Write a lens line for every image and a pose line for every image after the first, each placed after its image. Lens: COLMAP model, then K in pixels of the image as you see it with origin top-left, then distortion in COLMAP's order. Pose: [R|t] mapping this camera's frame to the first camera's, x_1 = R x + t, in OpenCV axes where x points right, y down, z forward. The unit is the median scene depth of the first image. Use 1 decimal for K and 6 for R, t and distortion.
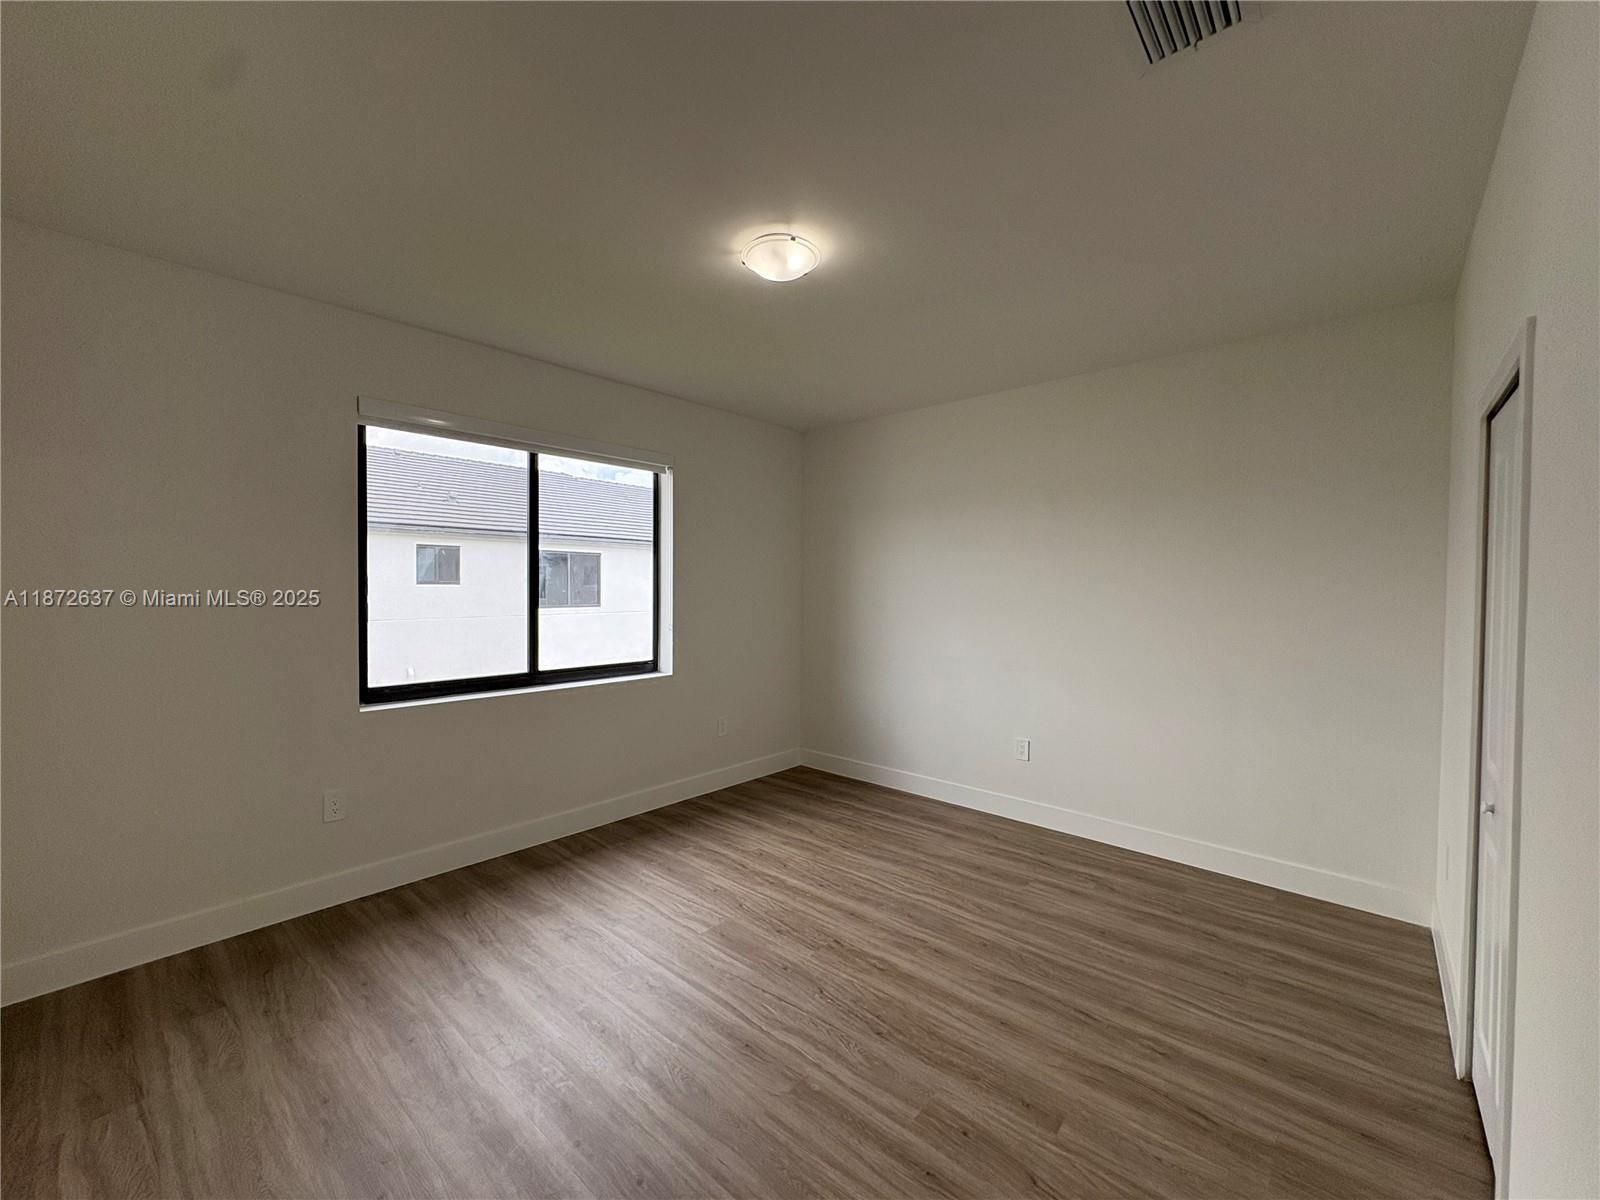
lens RADIAL K [[635.4, 0, 798.6], [0, 635.4, 596.0], [0, 0, 1]] dist [-0.000329, 0.000286]
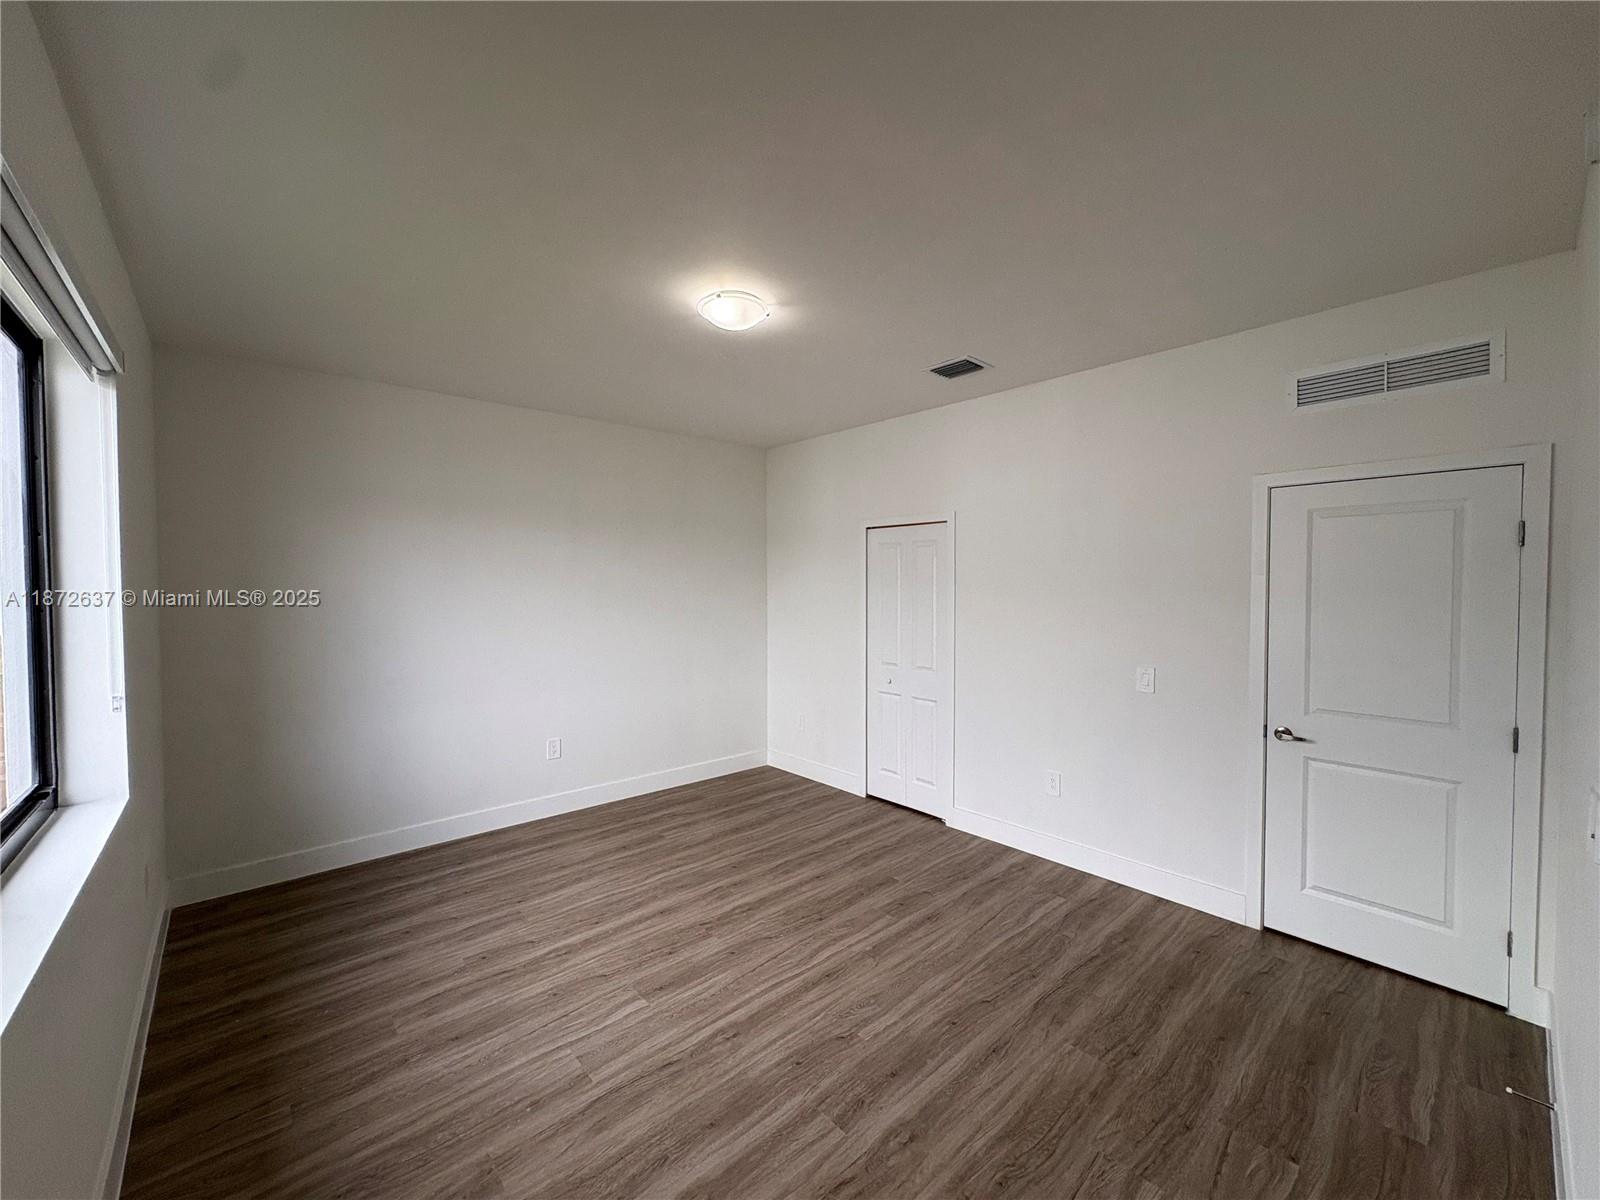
lens RADIAL K [[635.4, 0, 798.7], [0, 635.4, 597.3], [0, 0, 1]] dist [-0.000329, 0.000286]
pose [[0.118557, -0.027546, 0.992565, -0.910946], [0.018470, 0.999503, 0.025533, -0.049975], [-0.992775, 0.015305, 0.119007, 0.621908]]
